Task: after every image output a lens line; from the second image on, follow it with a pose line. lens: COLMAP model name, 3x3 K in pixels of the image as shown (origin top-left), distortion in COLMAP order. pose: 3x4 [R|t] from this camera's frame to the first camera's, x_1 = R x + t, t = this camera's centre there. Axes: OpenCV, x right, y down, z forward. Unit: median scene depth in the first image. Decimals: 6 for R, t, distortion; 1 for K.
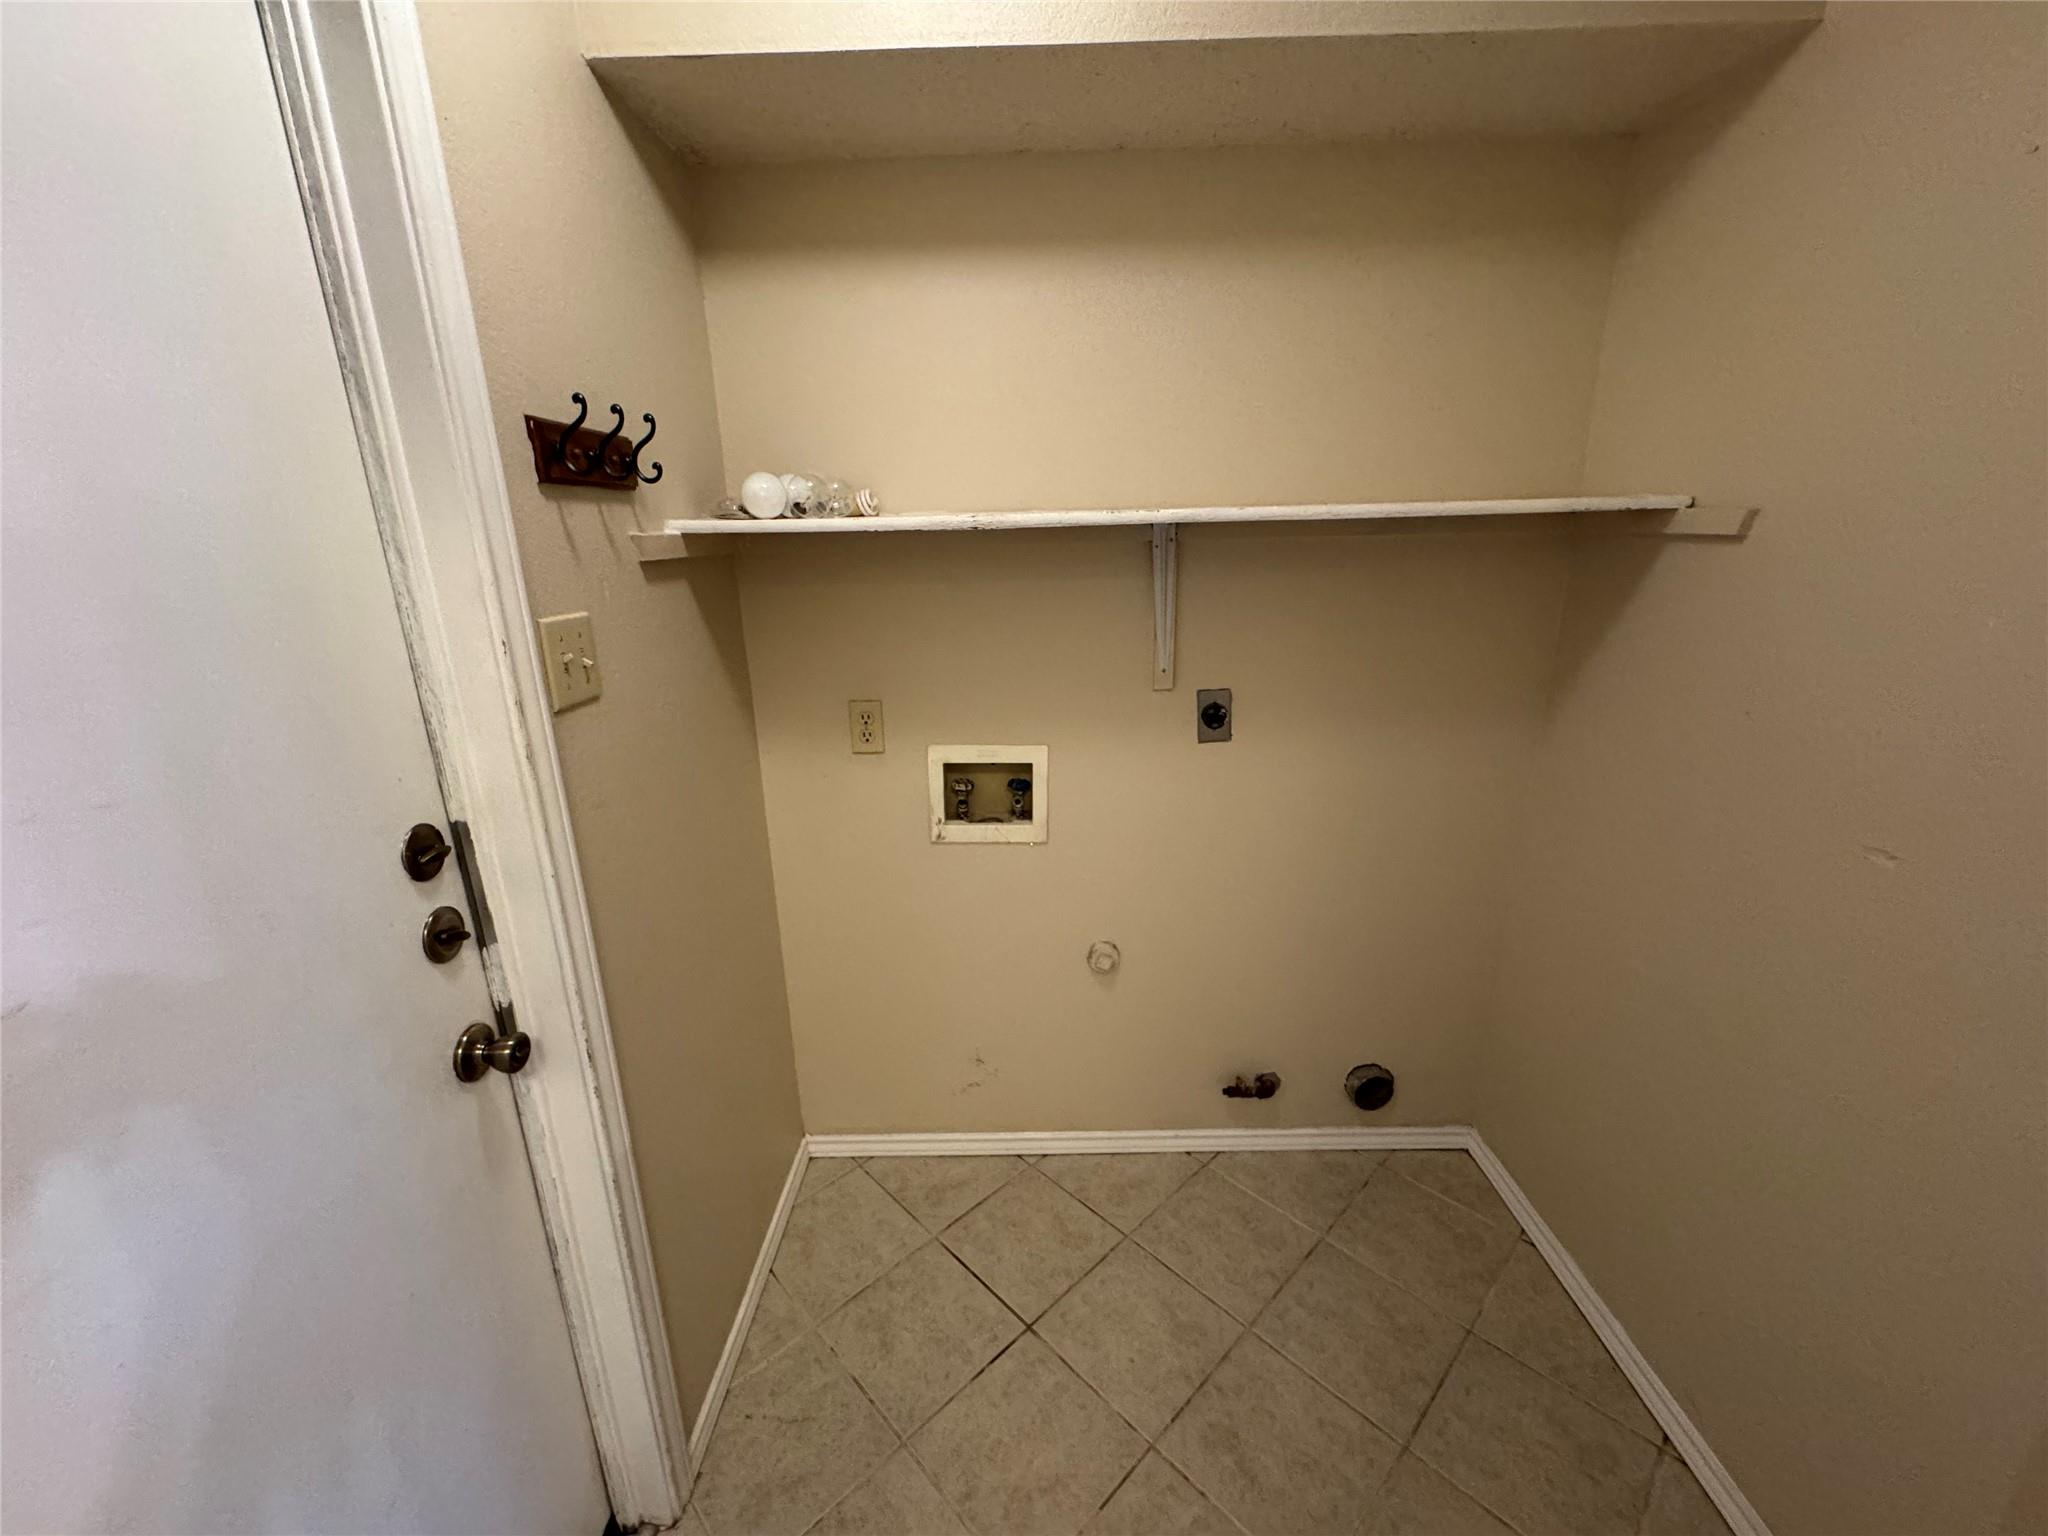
lens RADIAL K [[816.6, 0, 1028.9], [0, 816.6, 767.3], [0, 0, 1]] dist [-0.002071, -0.000333]
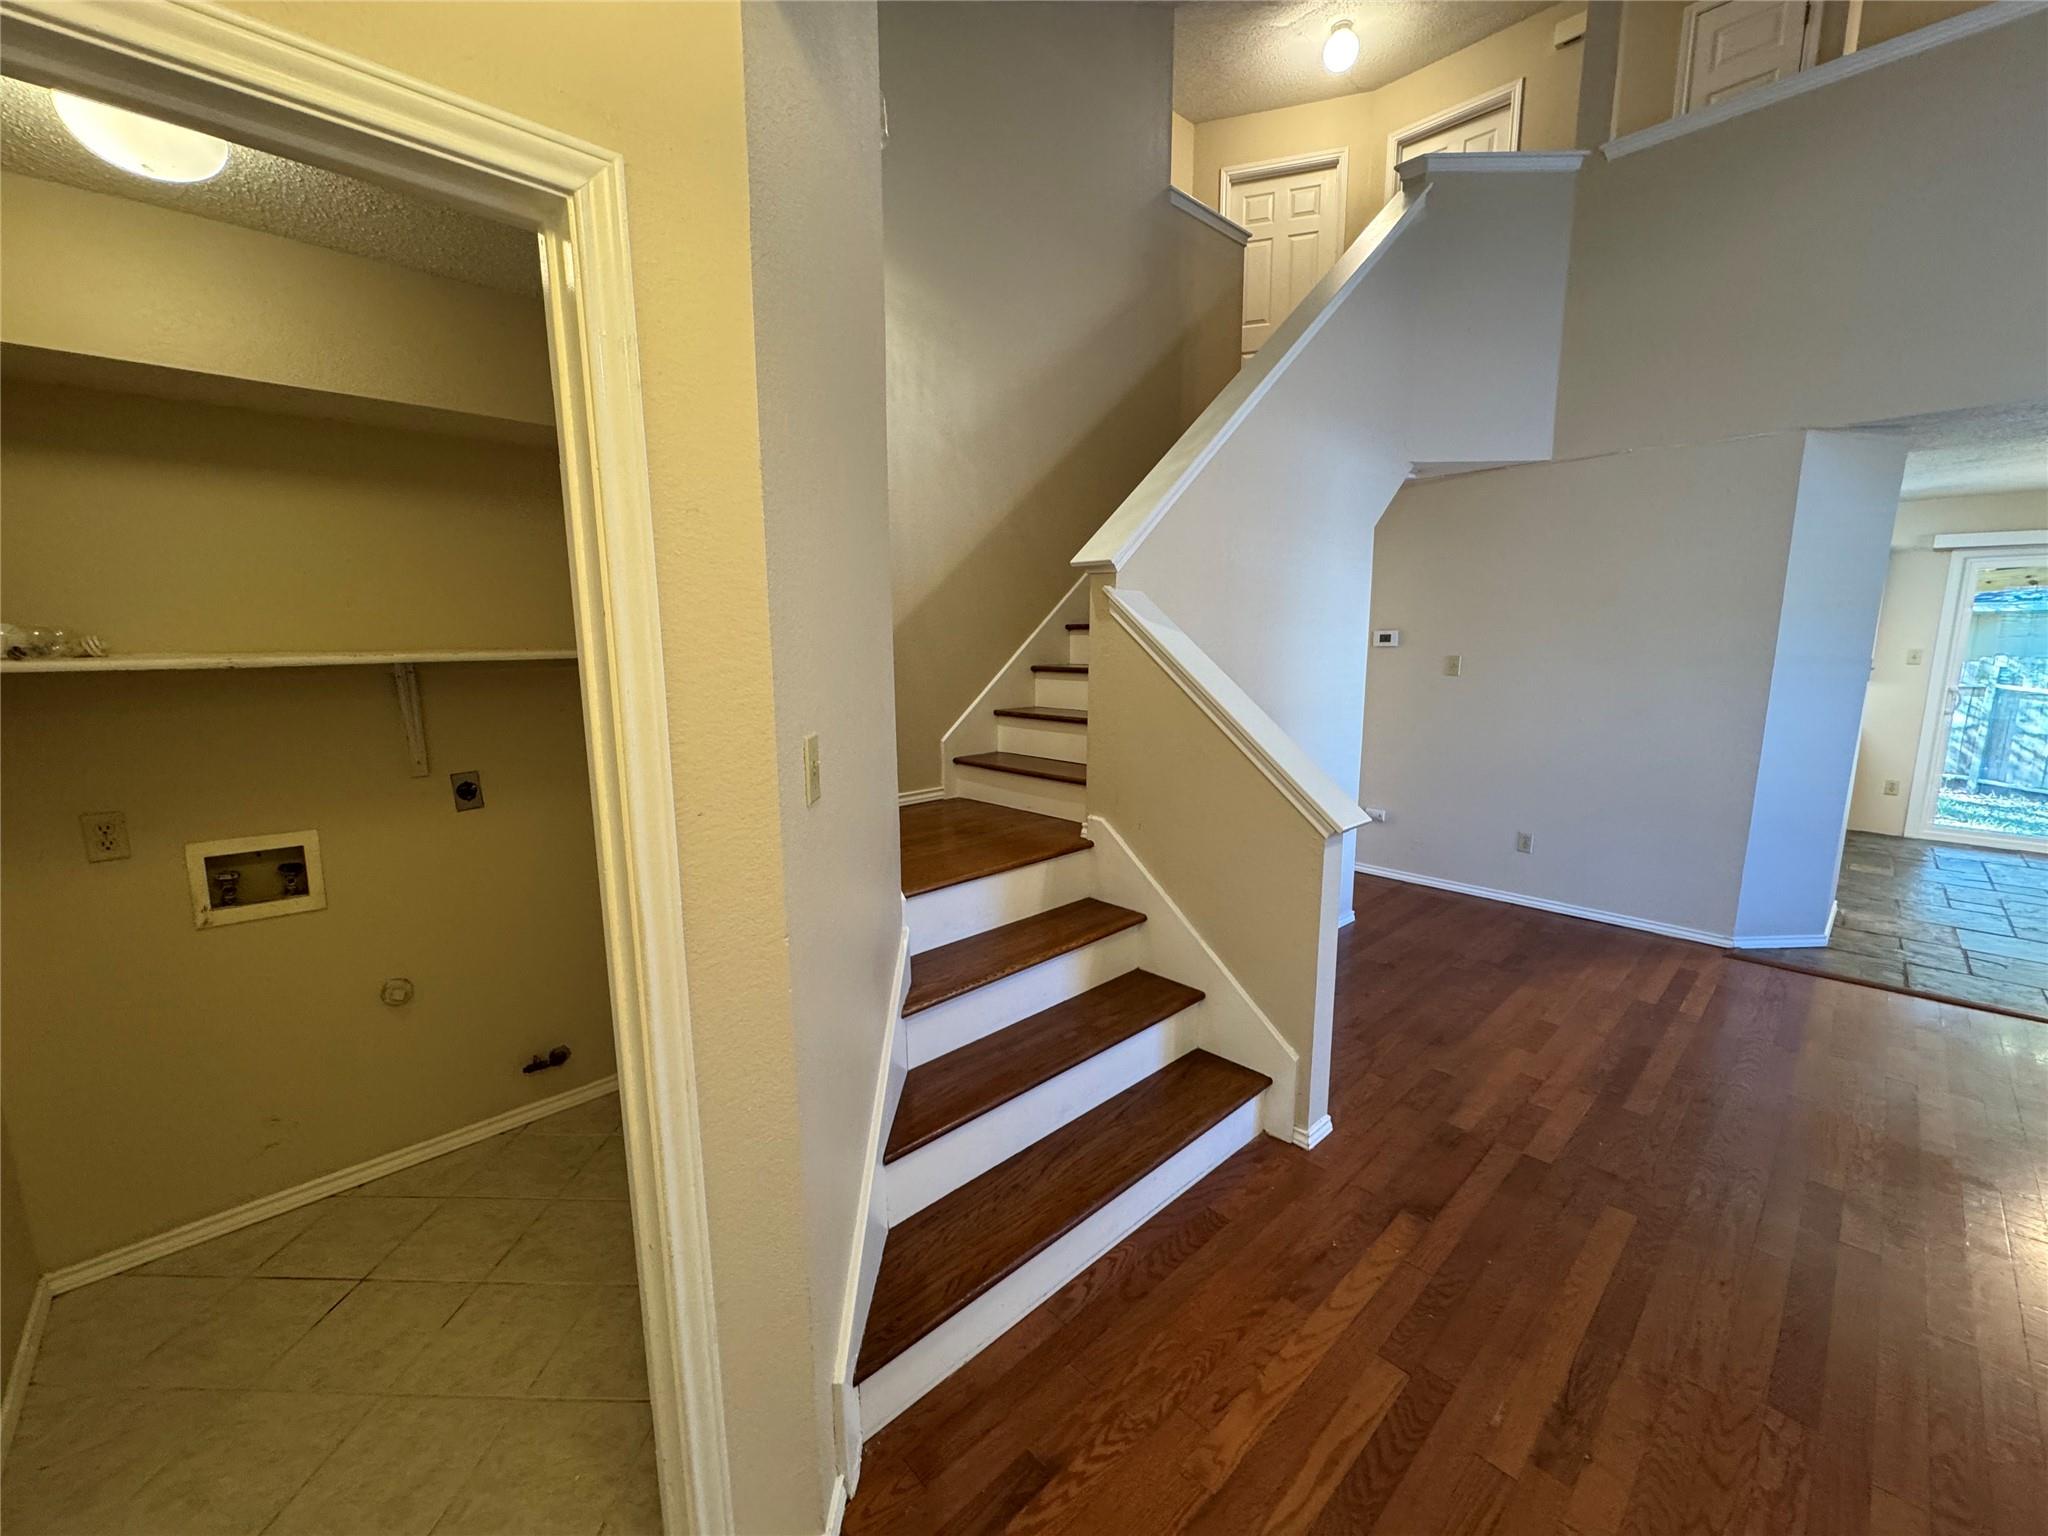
lens RADIAL K [[816.6, 0, 1020.0], [0, 816.6, 768.0], [0, 0, 1]] dist [-0.002071, -0.000333]
pose [[0.720041, -0.096155, 0.687238, -0.051201], [0.193969, 0.978766, -0.066283, 0.172229], [-0.666271, 0.181030, 0.723402, -0.656626]]
